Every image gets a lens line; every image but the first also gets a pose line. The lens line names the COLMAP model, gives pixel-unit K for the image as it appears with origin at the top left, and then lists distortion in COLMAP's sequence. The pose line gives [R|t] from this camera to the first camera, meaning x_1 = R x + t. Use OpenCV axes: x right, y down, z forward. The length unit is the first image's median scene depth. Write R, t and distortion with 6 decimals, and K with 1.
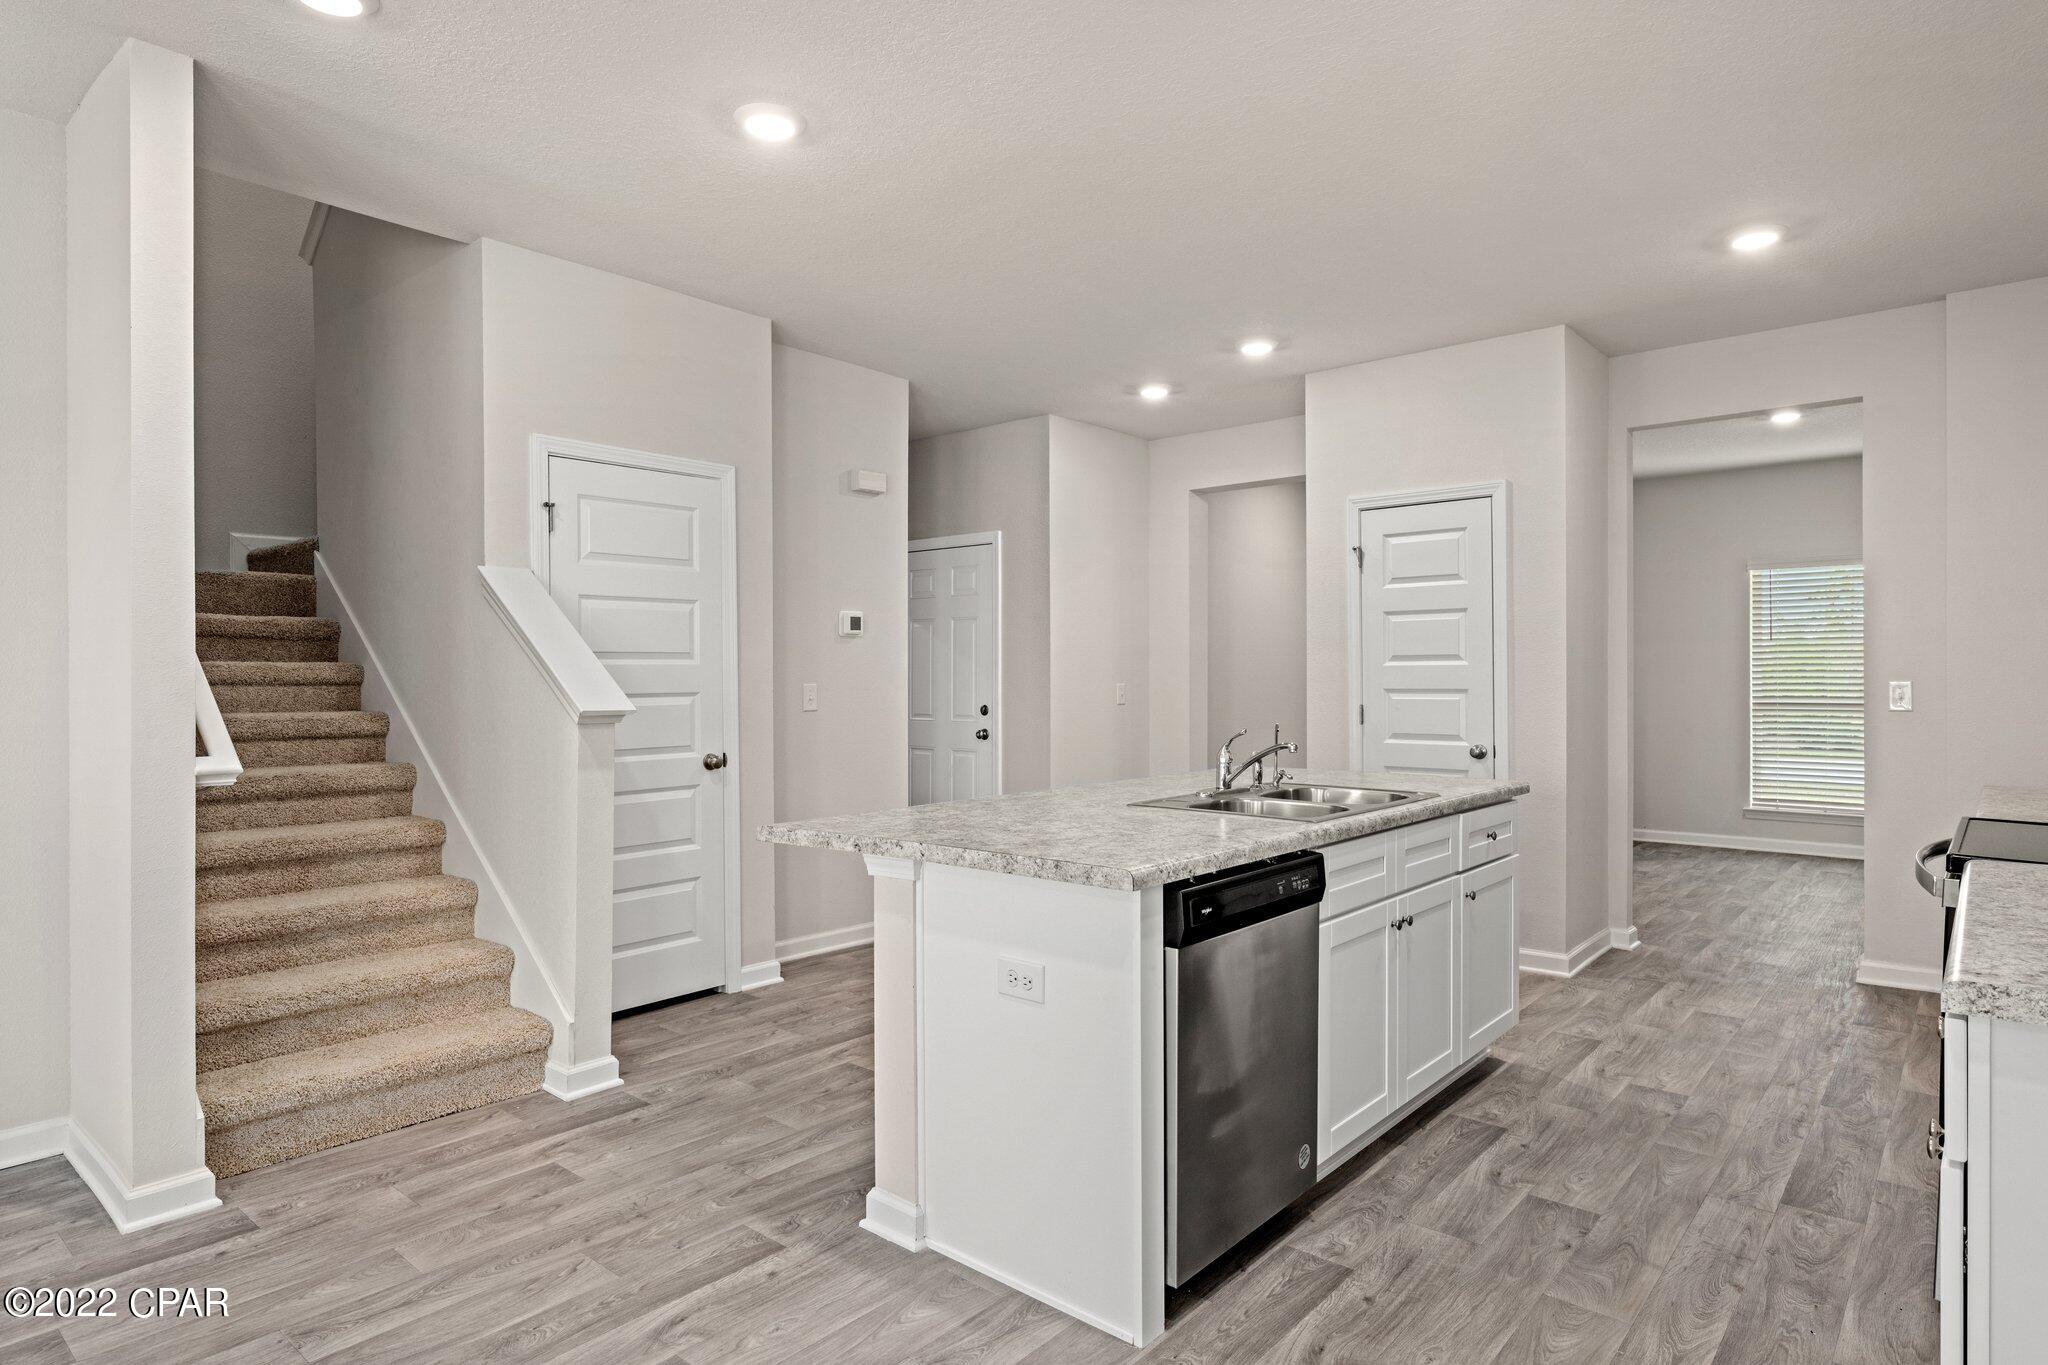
lens RADIAL K [[1125.1, 0, 1021.5], [0, 1125.1, 669.2], [0, 0, 1]] dist [0.000039, -0.001514]
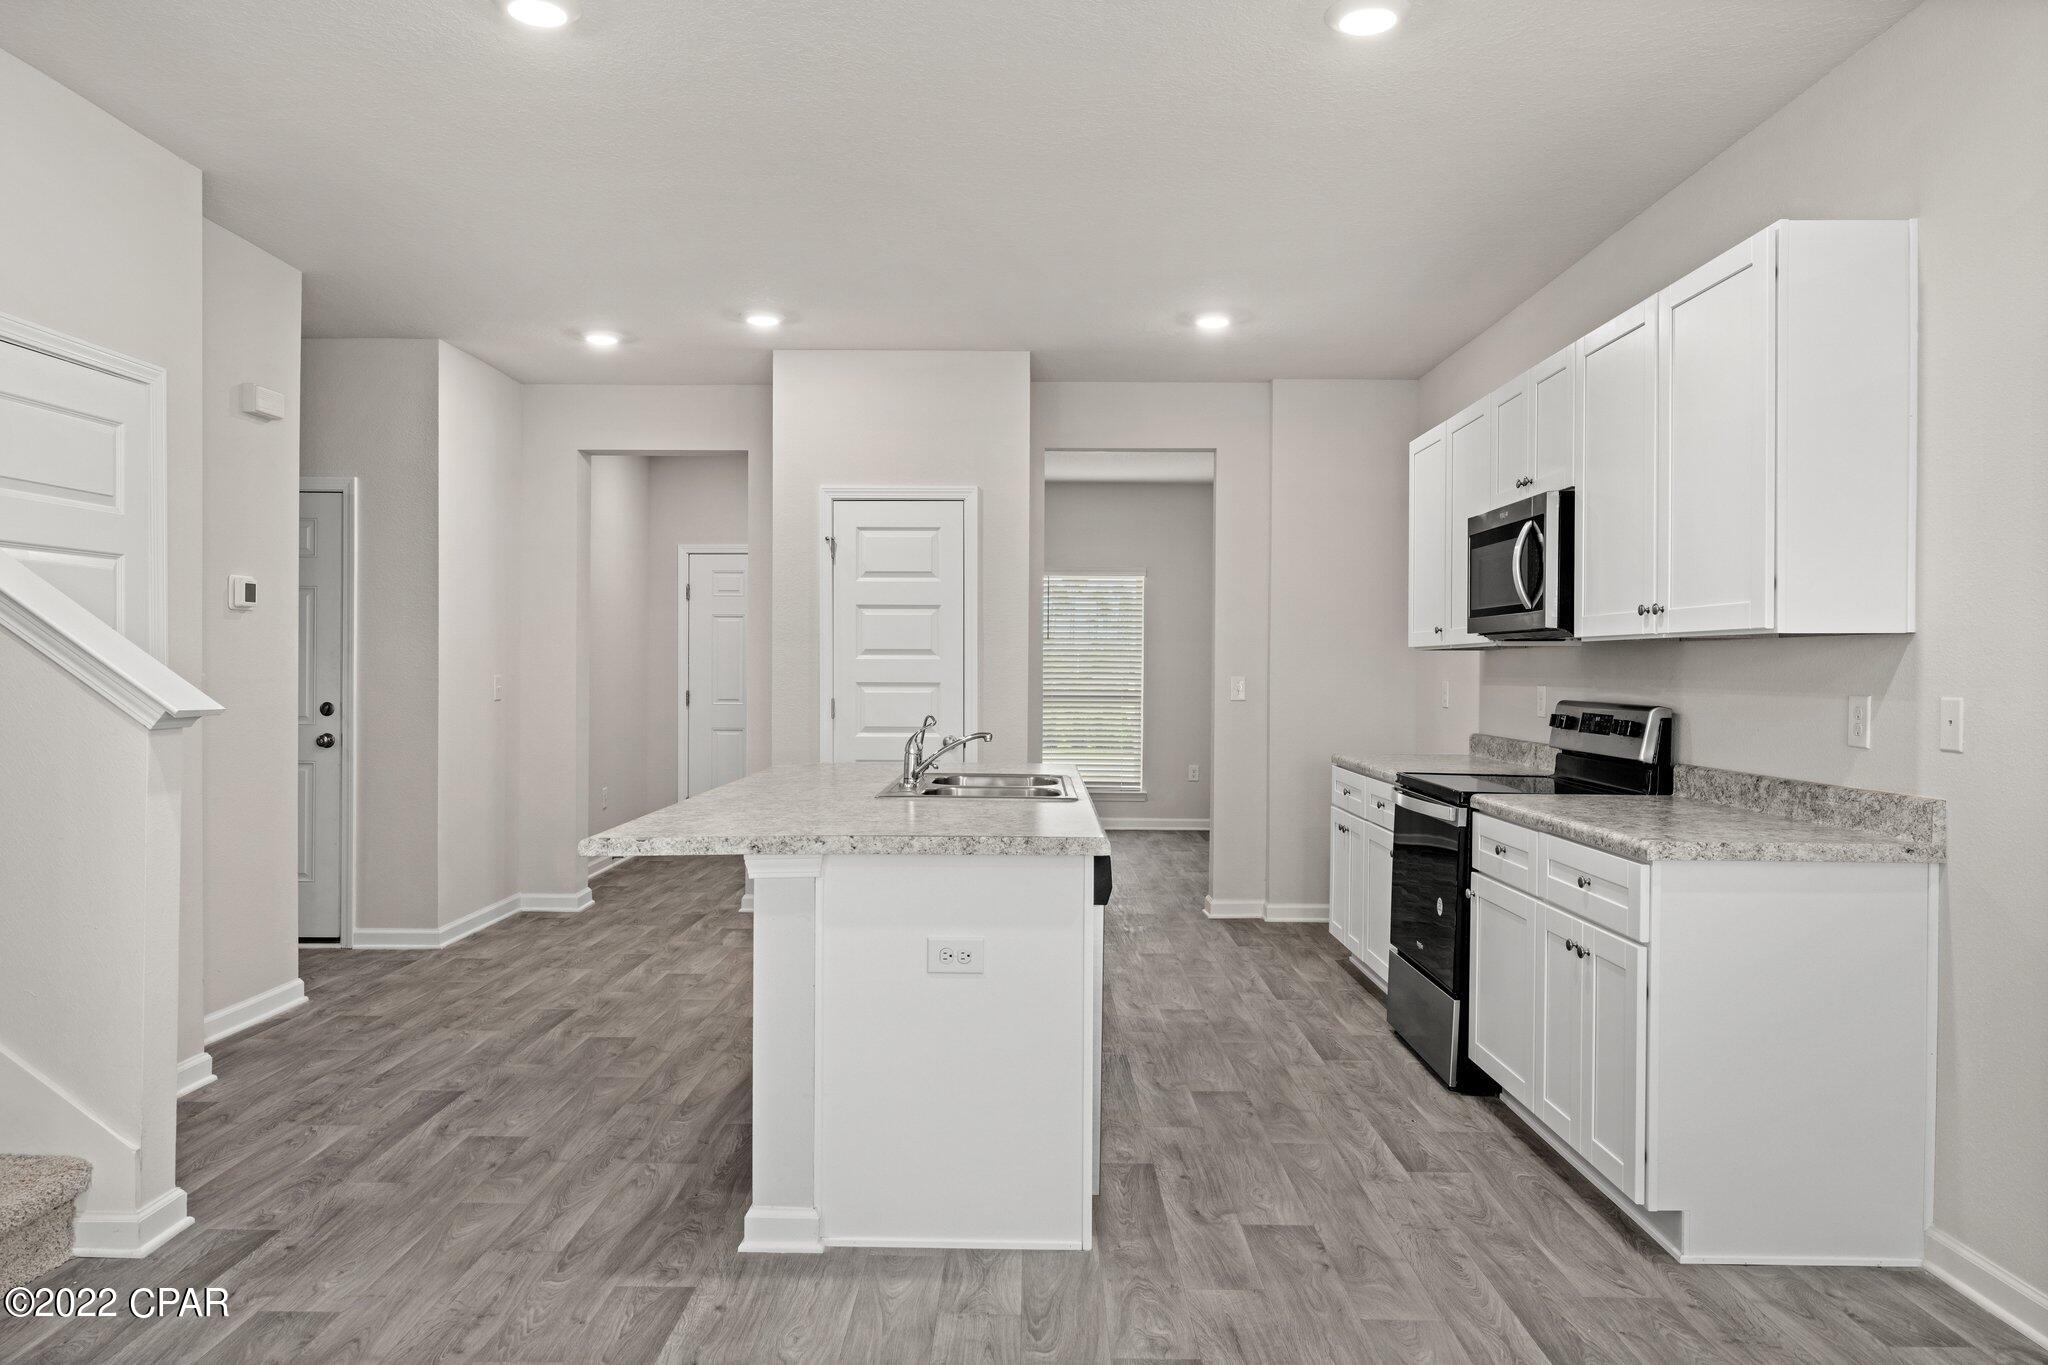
lens RADIAL K [[1357.1, 0, 1013.8], [0, 1357.1, 672.9], [0, 0, 1]] dist [-0.006530, 0.002879]
pose [[0.764015, 0.007062, 0.645160, -0.516981], [-0.014203, 0.999882, 0.005876, 0.000068], [-0.645042, -0.013652, 0.764025, -0.007169]]
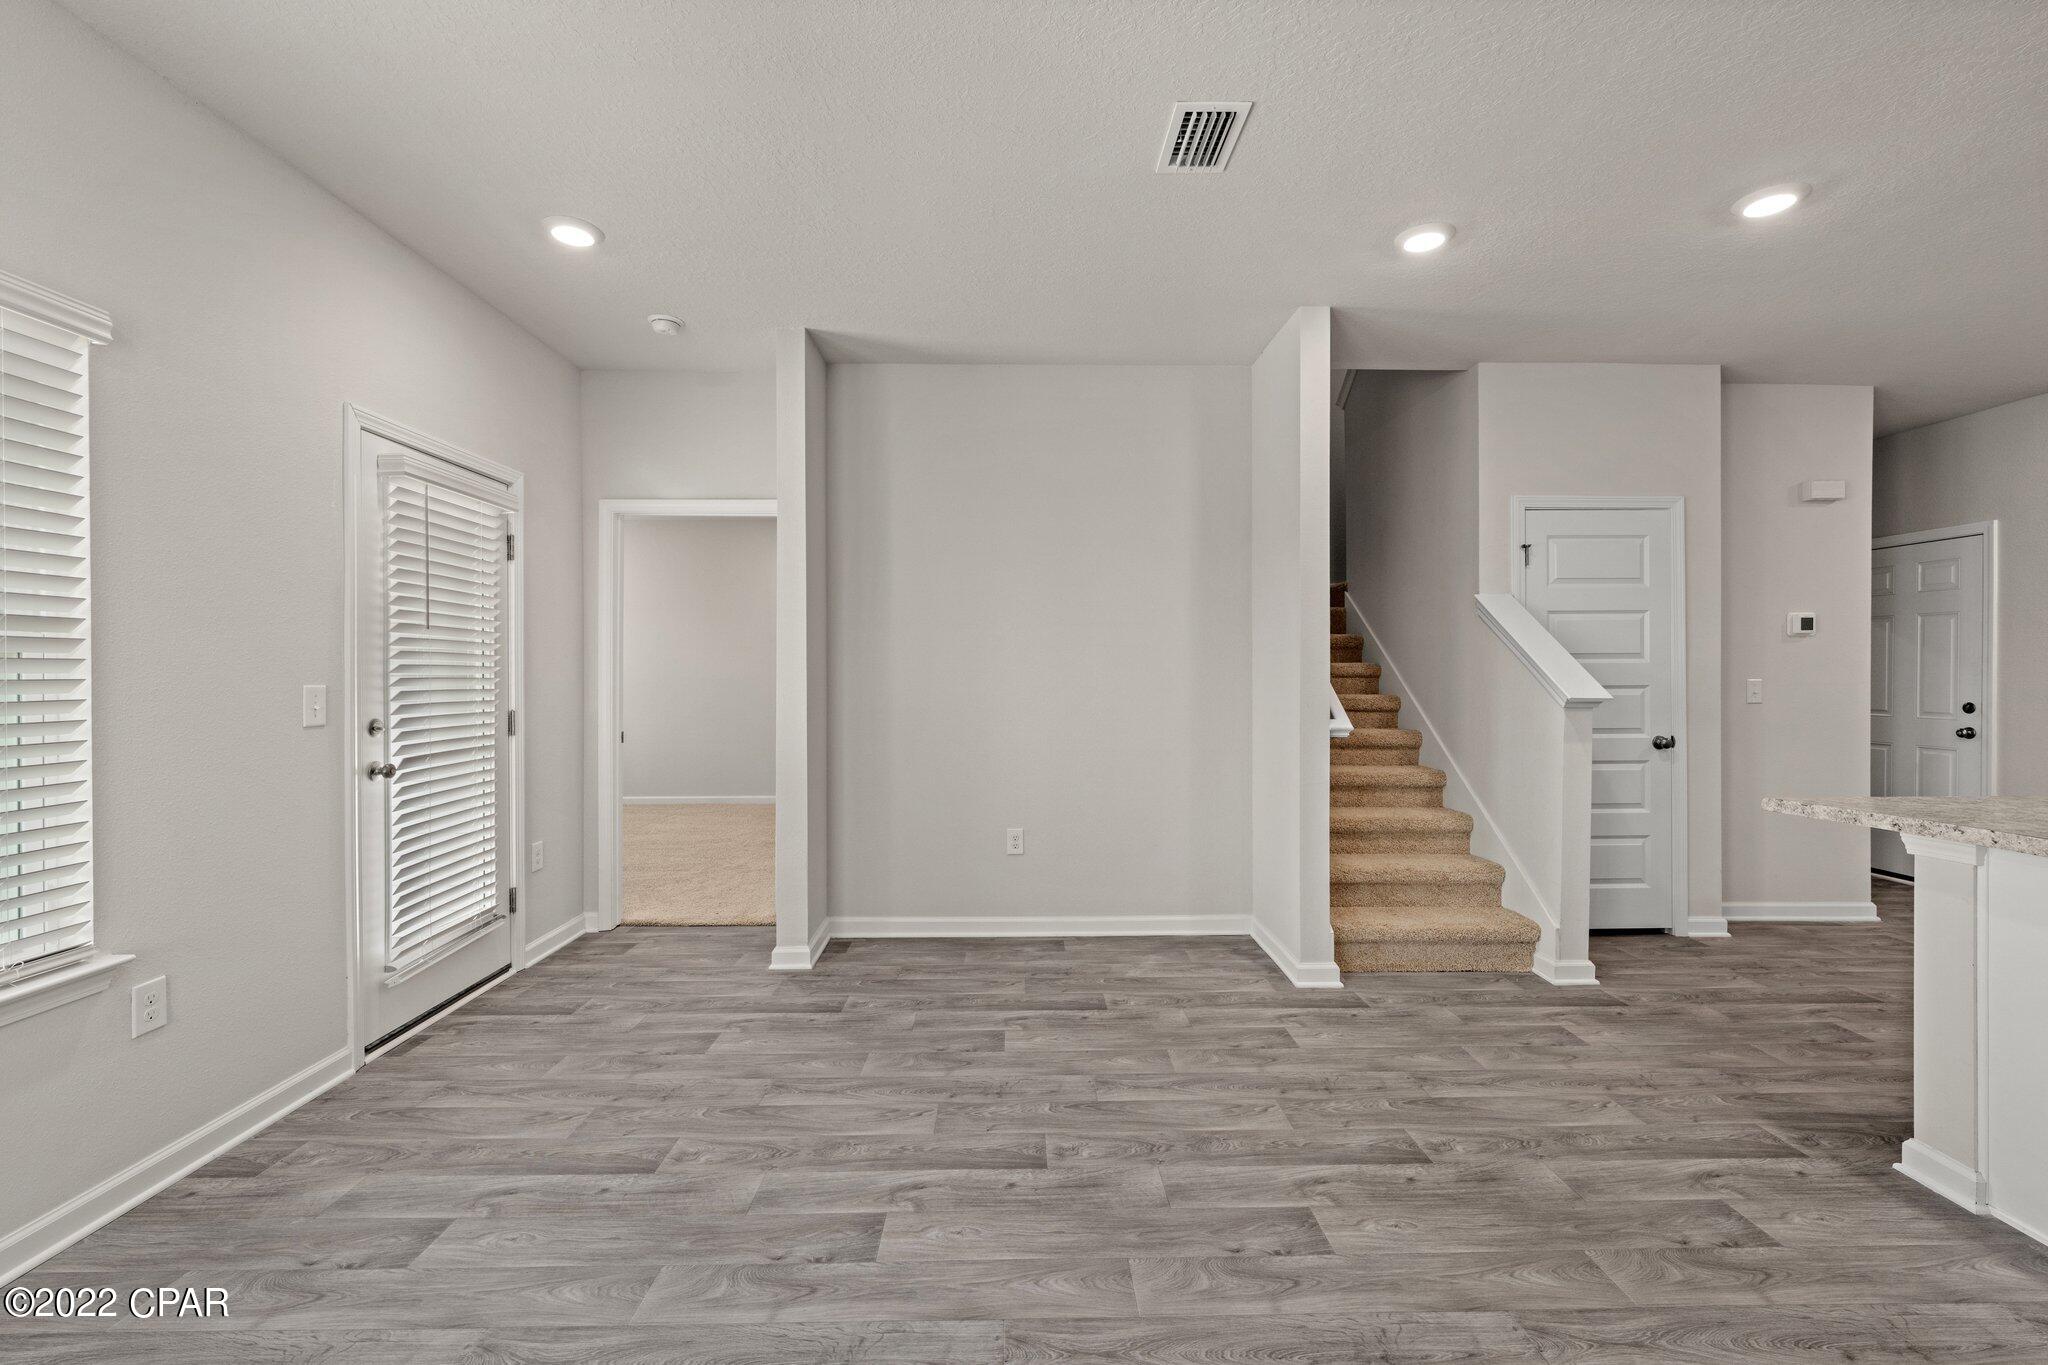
lens RADIAL K [[815.4, 0, 1010.2], [0, 815.4, 678.1], [0, 0, 1]] dist [-0.026748, 0.002725]
pose [[0.643779, 0.007270, -0.765177, -0.084457], [0.003914, 0.999911, 0.012793, -0.001660], [0.765201, -0.011230, 0.643693, -0.119124]]
